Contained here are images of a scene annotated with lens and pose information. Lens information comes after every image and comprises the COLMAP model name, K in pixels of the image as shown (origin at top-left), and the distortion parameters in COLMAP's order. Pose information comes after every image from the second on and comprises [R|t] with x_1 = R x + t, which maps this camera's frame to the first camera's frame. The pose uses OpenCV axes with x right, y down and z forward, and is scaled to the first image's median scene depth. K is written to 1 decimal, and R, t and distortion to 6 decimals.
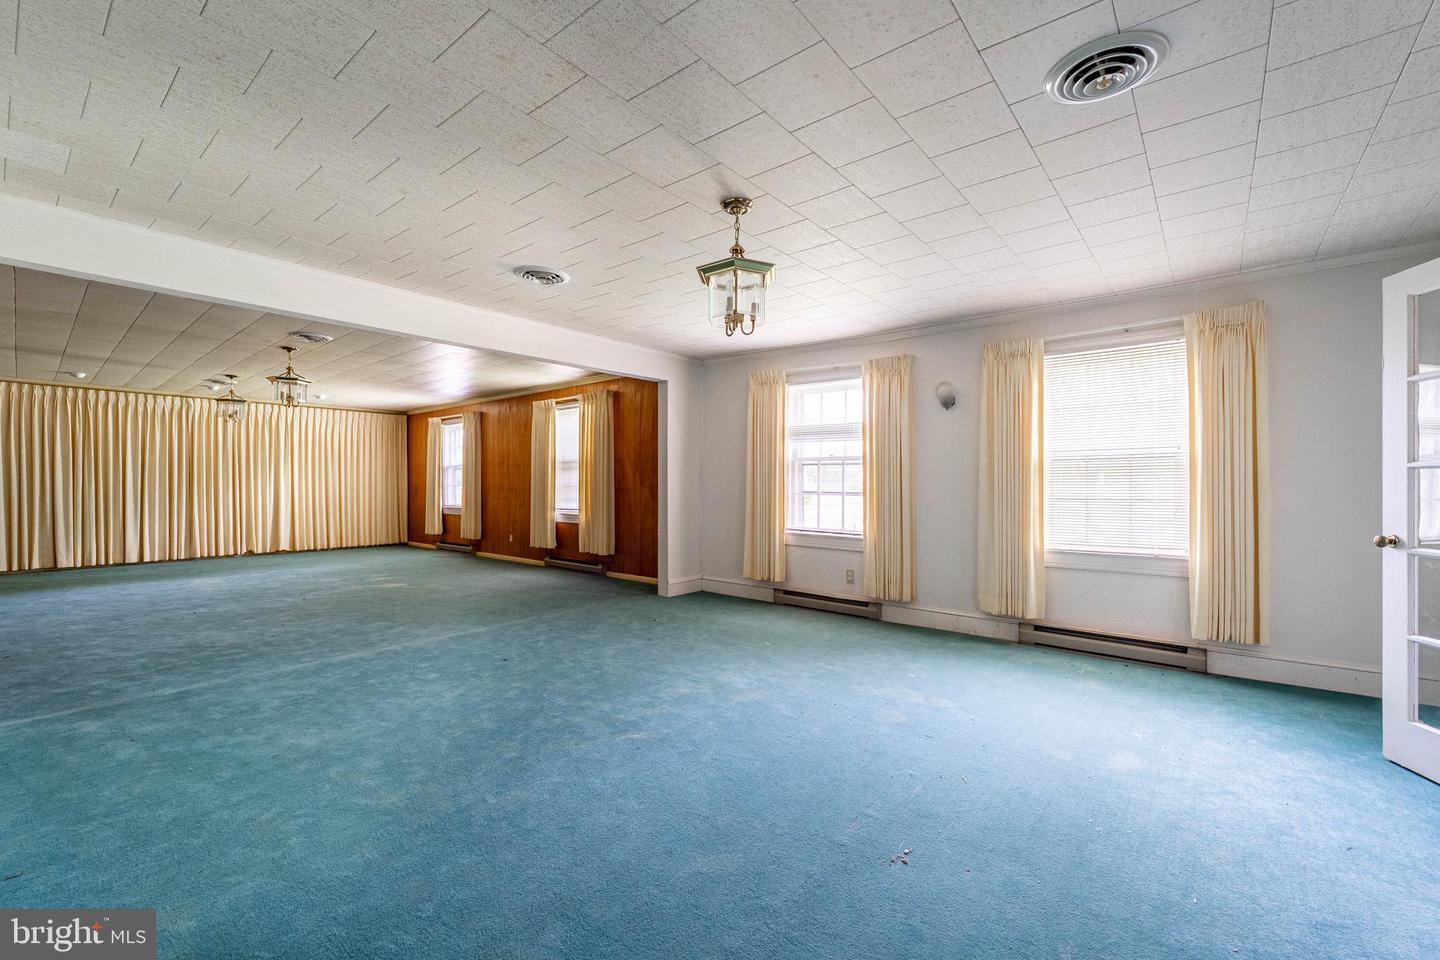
lens RADIAL K [[587.0, 0, 720.0], [0, 587.0, 480.0], [0, 0, 1]] dist [-0.002493, -0.000146]
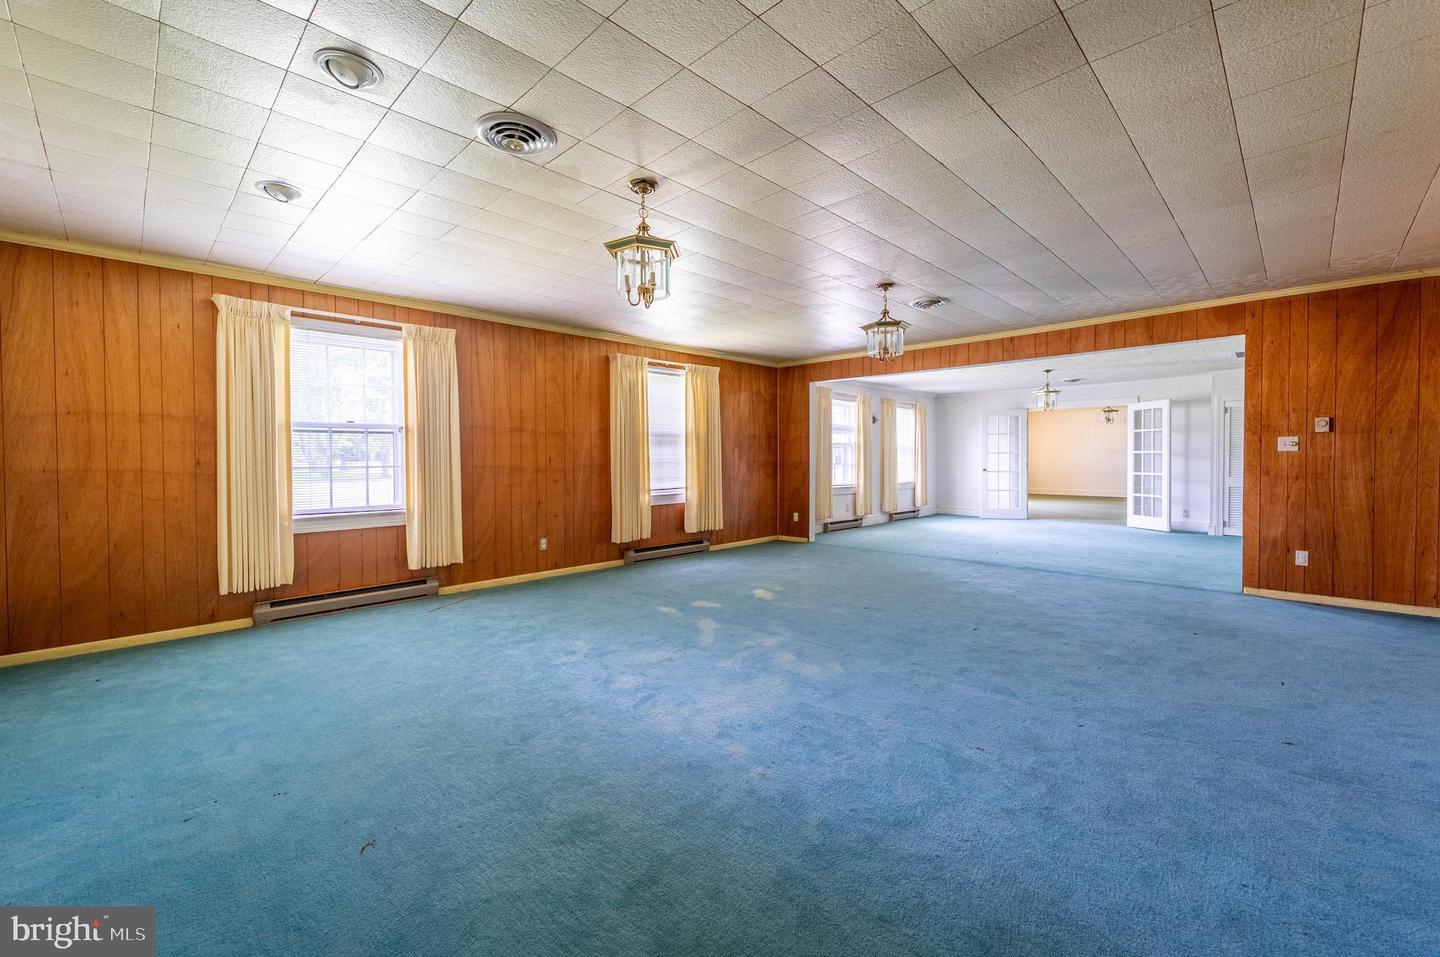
lens RADIAL K [[590.5, 0, 703.1], [0, 590.5, 465.6], [0, 0, 1]] dist [0.000132, 0.000011]
pose [[0.094156, -0.020093, 0.995355, -1.730082], [-0.004349, 0.999778, 0.020594, -0.005513], [-0.995548, -0.006267, 0.094048, 1.314765]]
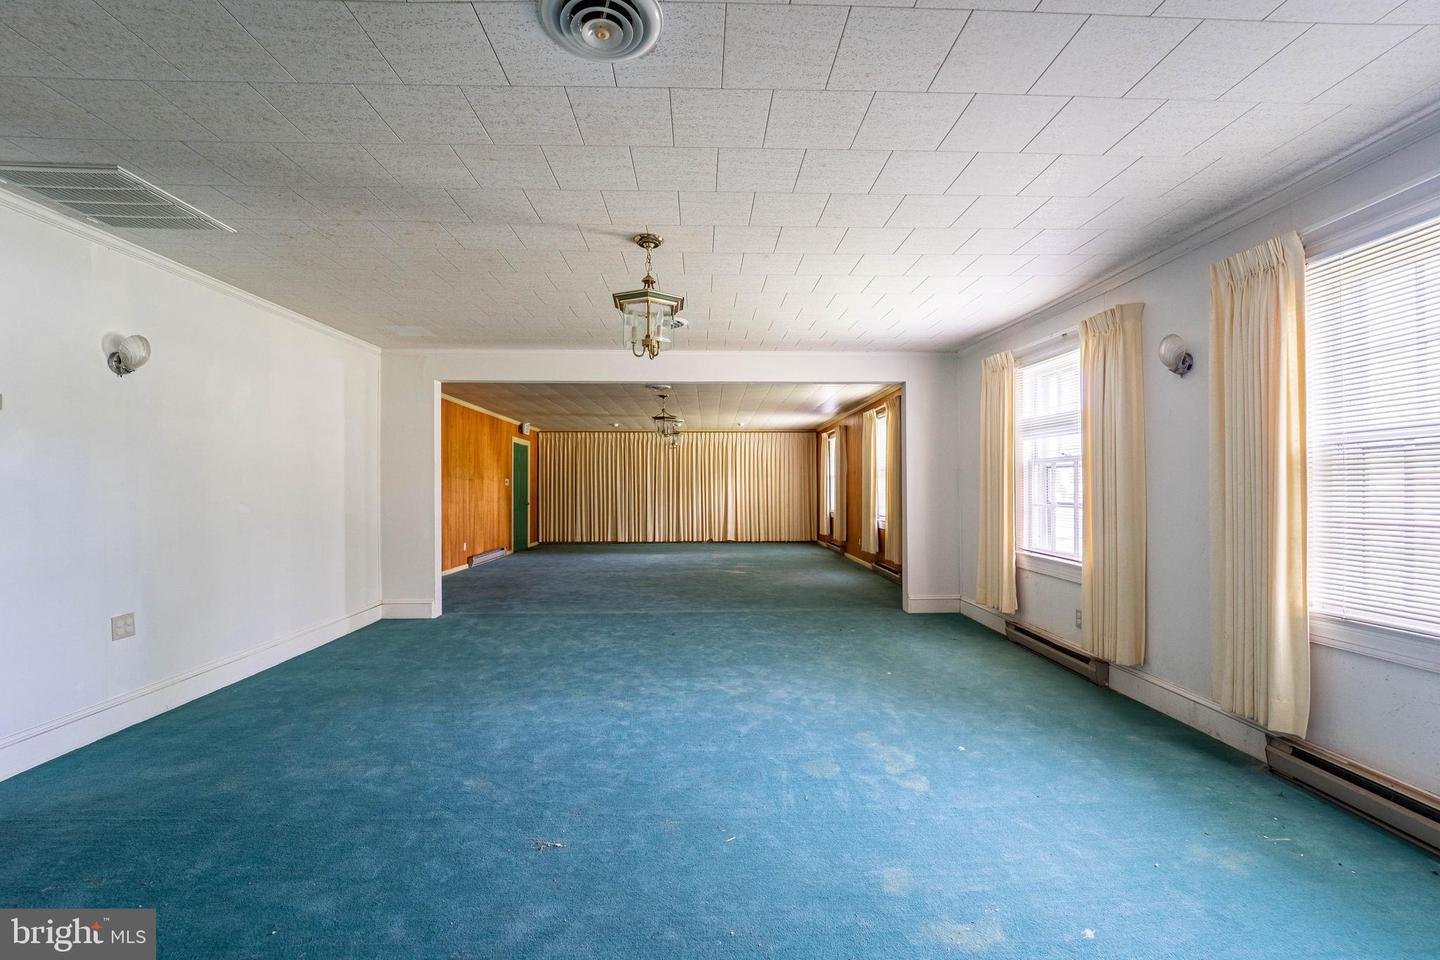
lens RADIAL K [[584.9, 0, 726.2], [0, 584.9, 484.2], [0, 0, 1]] dist [-0.024706, -0.000313]
pose [[0.672455, -0.007783, -0.740097, 0.472250], [0.005411, 0.999970, -0.005599, -0.002570], [0.740118, -0.000239, 0.672477, 0.190492]]
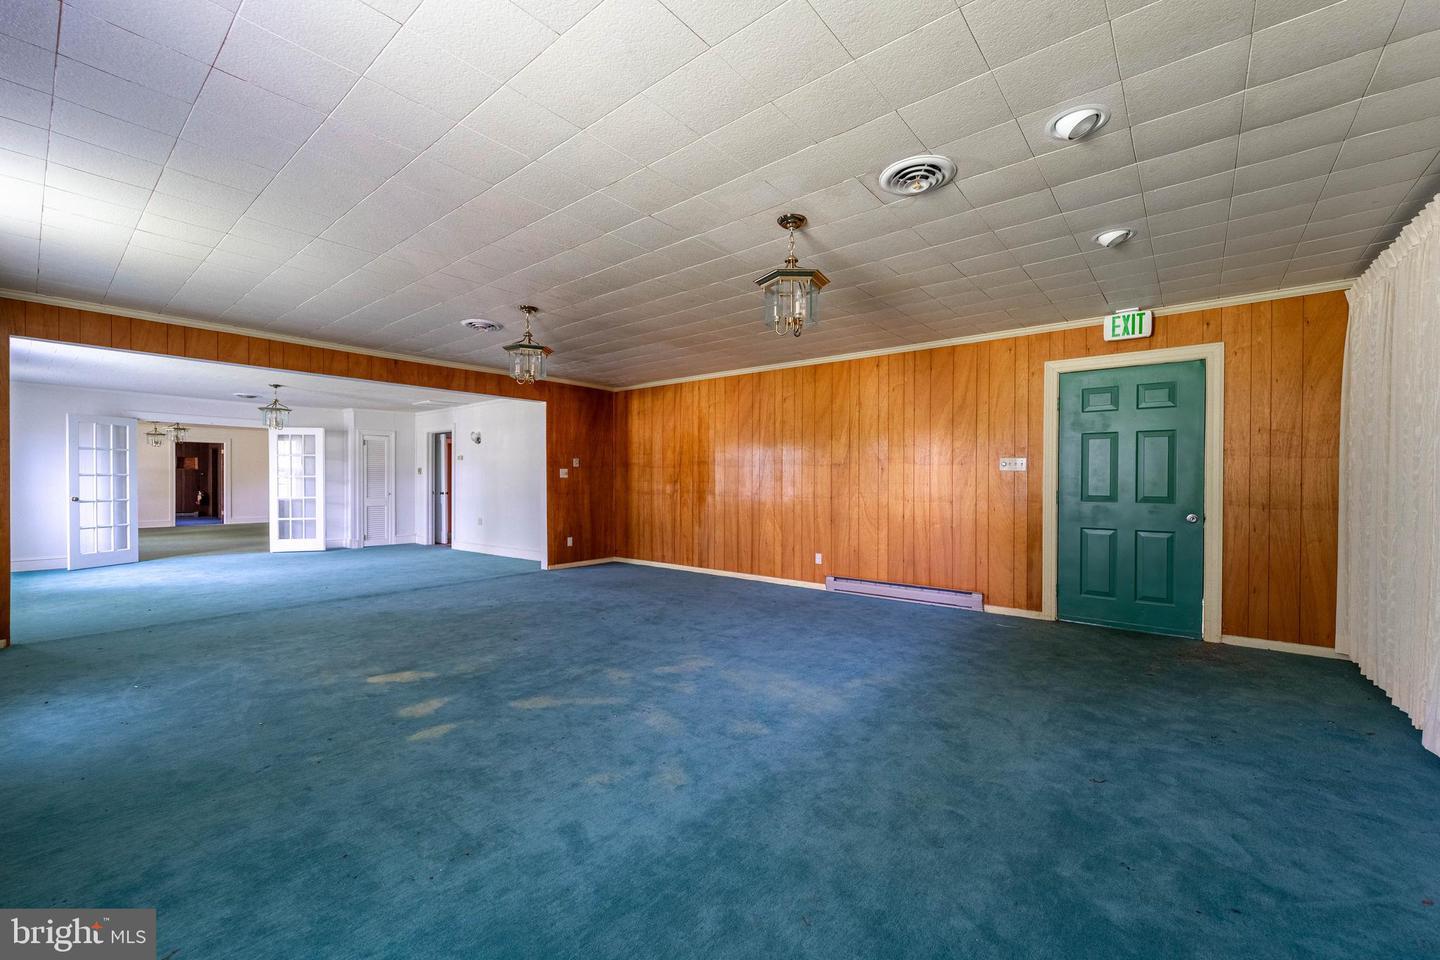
lens RADIAL K [[570.2, 0, 731.0], [0, 570.2, 485.7], [0, 0, 1]] dist [0.000377, 0.000069]
pose [[-0.999808, -0.006504, -0.018509, -1.116174], [-0.006498, 0.999979, -0.000371, 0.005105], [0.018511, -0.000251, -0.999829, 1.972591]]
